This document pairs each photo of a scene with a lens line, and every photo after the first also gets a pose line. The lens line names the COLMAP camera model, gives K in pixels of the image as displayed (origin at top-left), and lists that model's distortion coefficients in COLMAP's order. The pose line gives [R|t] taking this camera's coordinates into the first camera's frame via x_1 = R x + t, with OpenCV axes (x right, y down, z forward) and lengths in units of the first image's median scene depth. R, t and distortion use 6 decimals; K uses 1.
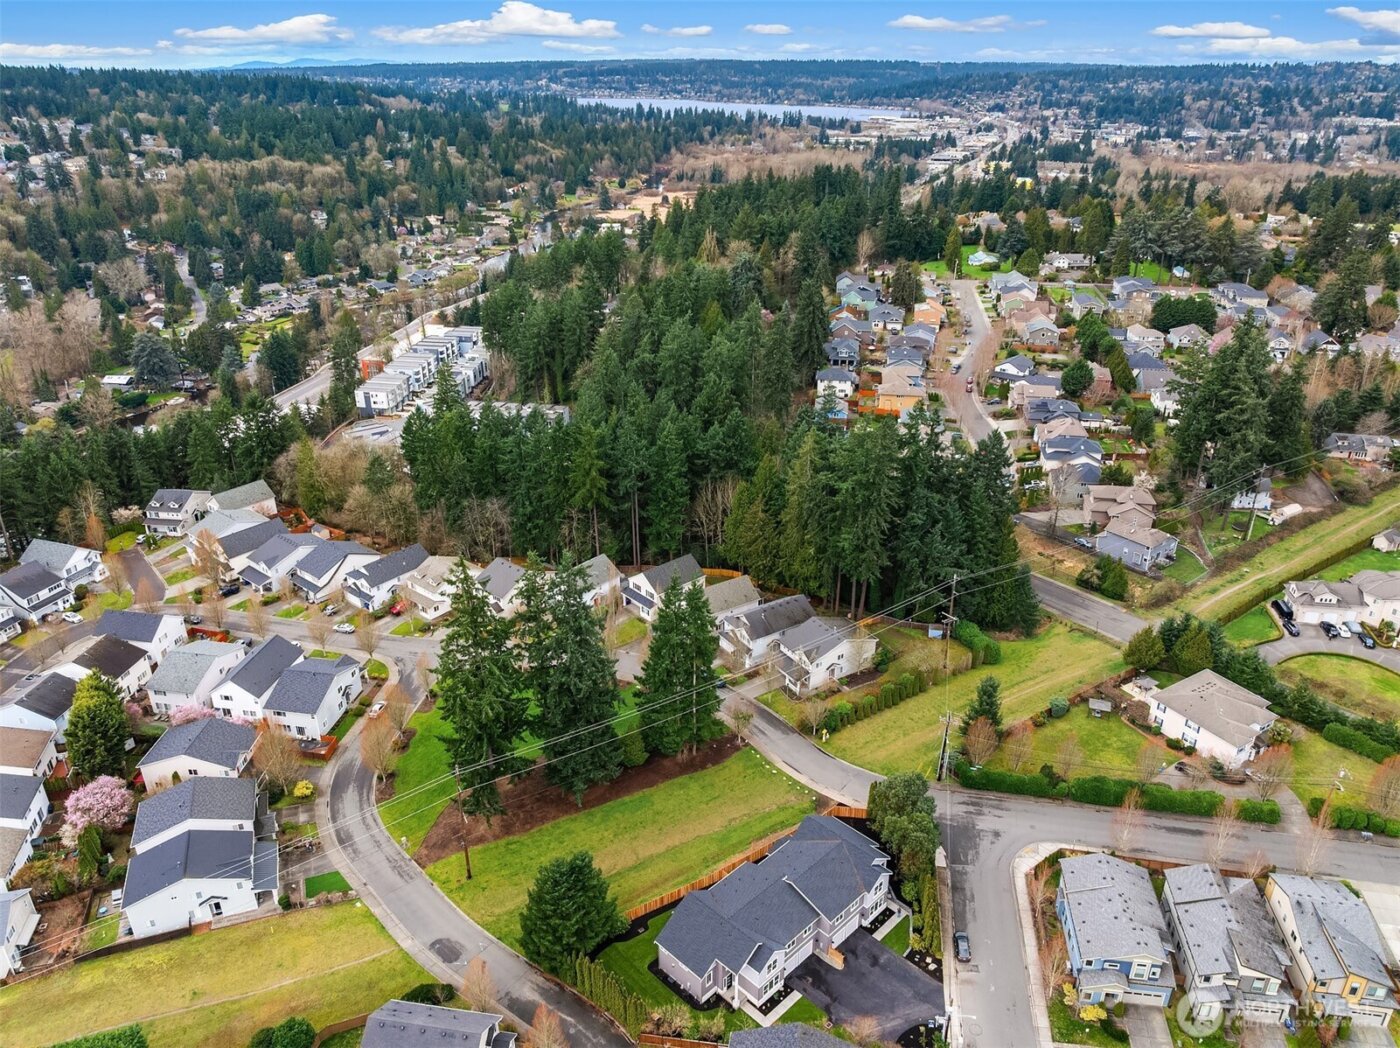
lens RADIAL K [[1008.6, 0, 700.0], [0, 1008.6, 524.0], [0, 0, 1]] dist [-0.061931, 0.025461]
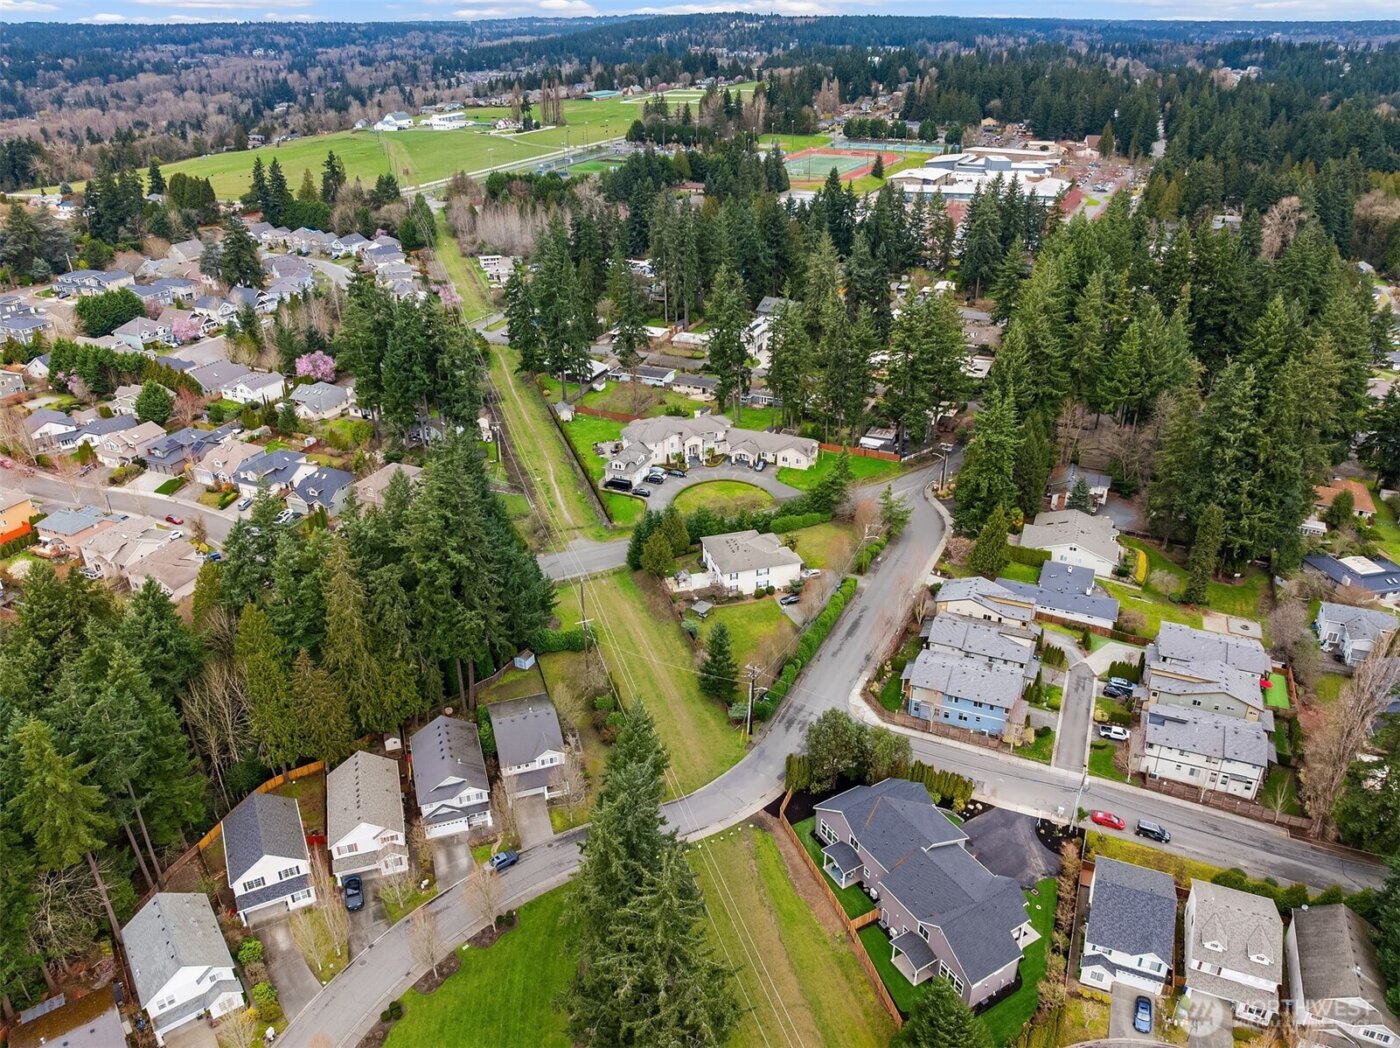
lens RADIAL K [[1008.6, 0, 700.0], [0, 1008.6, 524.0], [0, 0, 1]] dist [-0.061931, 0.025461]
pose [[0.233977, -0.443621, 0.865133, -0.546241], [0.411757, 0.851305, 0.325170, -0.271694], [-0.880745, 0.280143, 0.381850, 0.575369]]
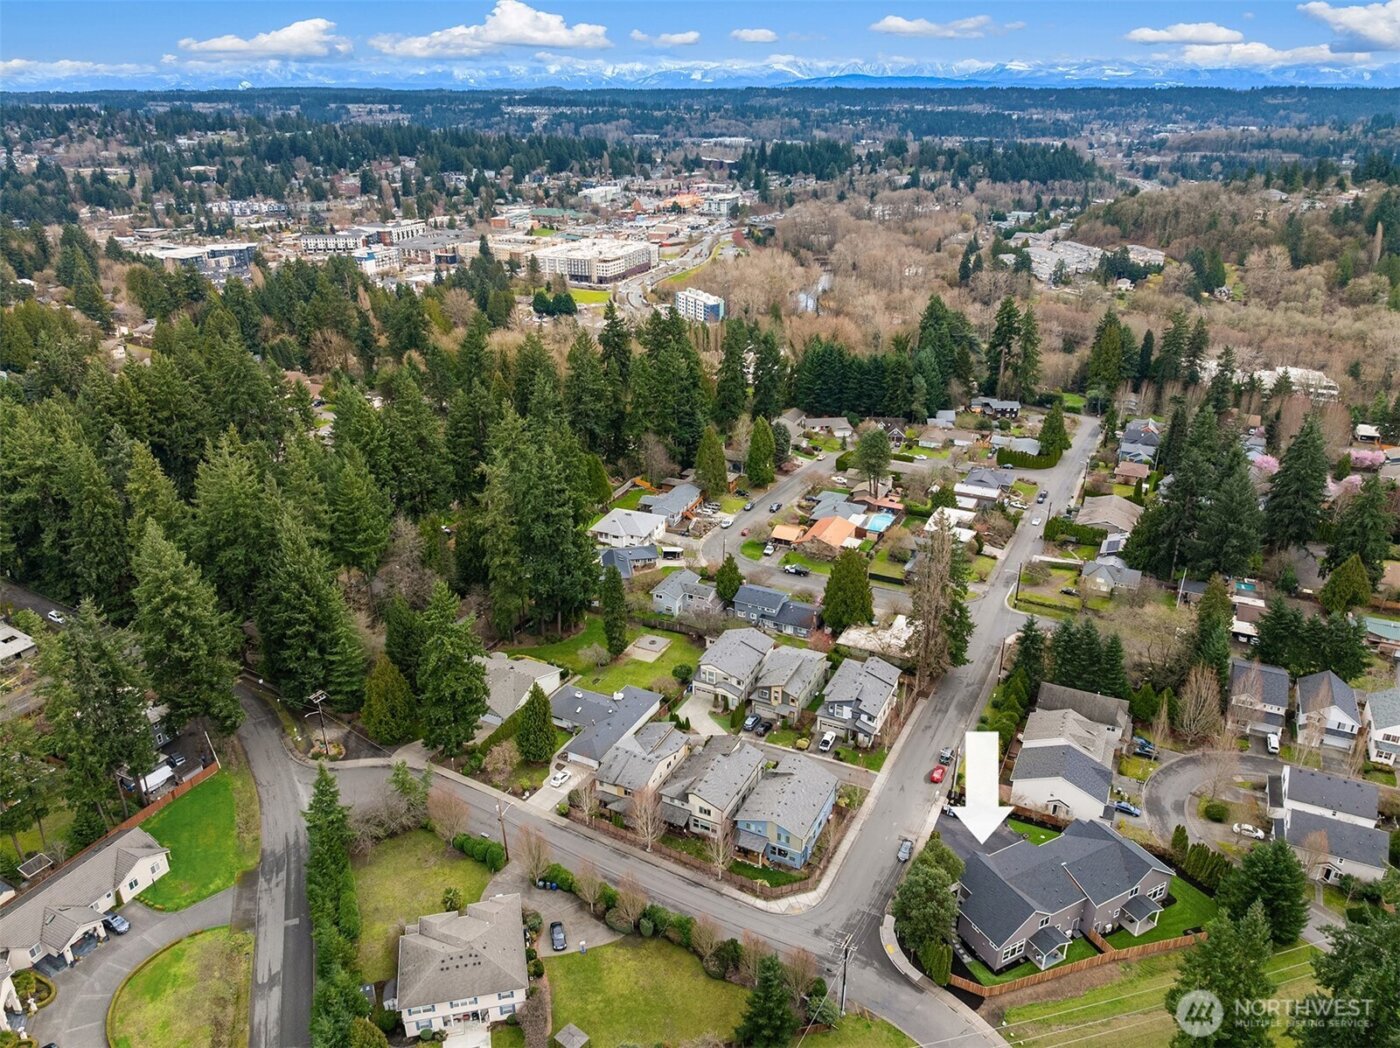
lens RADIAL K [[1008.6, 0, 700.0], [0, 1008.6, 524.0], [0, 0, 1]] dist [-0.061931, 0.025461]
pose [[-0.954226, -0.110084, 0.278092, 0.168625], [0.133426, 0.675468, 0.725218, -0.609728], [-0.267677, 0.729126, -0.629861, 1.219235]]
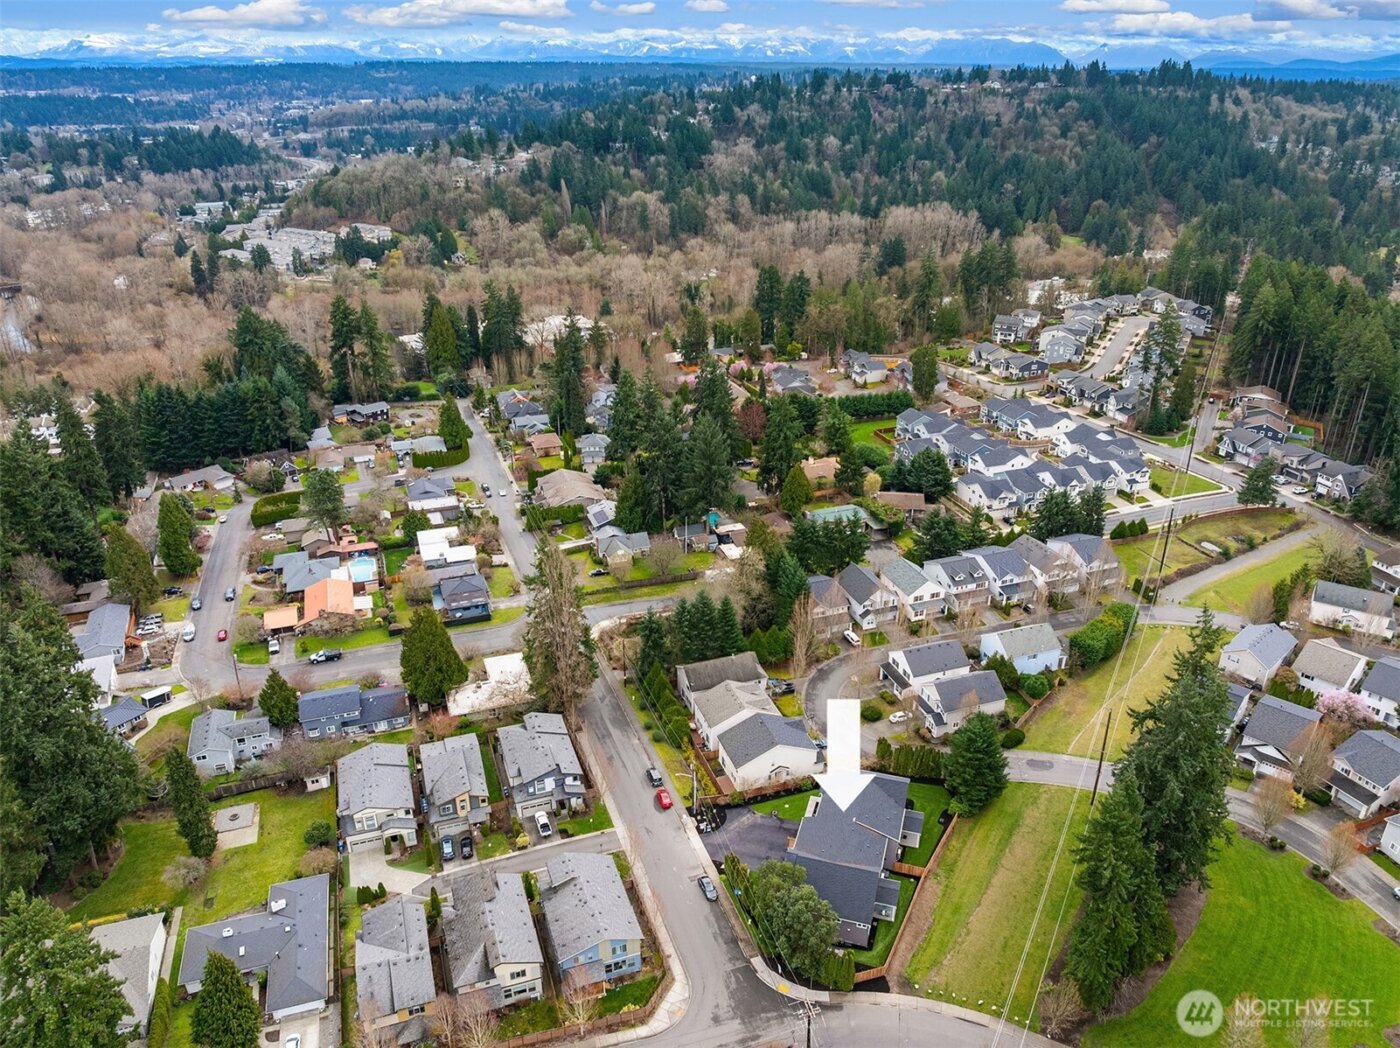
lens RADIAL K [[1008.6, 0, 700.0], [0, 1008.6, 524.0], [0, 0, 1]] dist [-0.061931, 0.025461]
pose [[-0.874405, 0.202432, -0.440951, 0.550336], [-0.202900, 0.672969, 0.711297, -0.535613], [0.440736, 0.711431, -0.547374, 1.046863]]
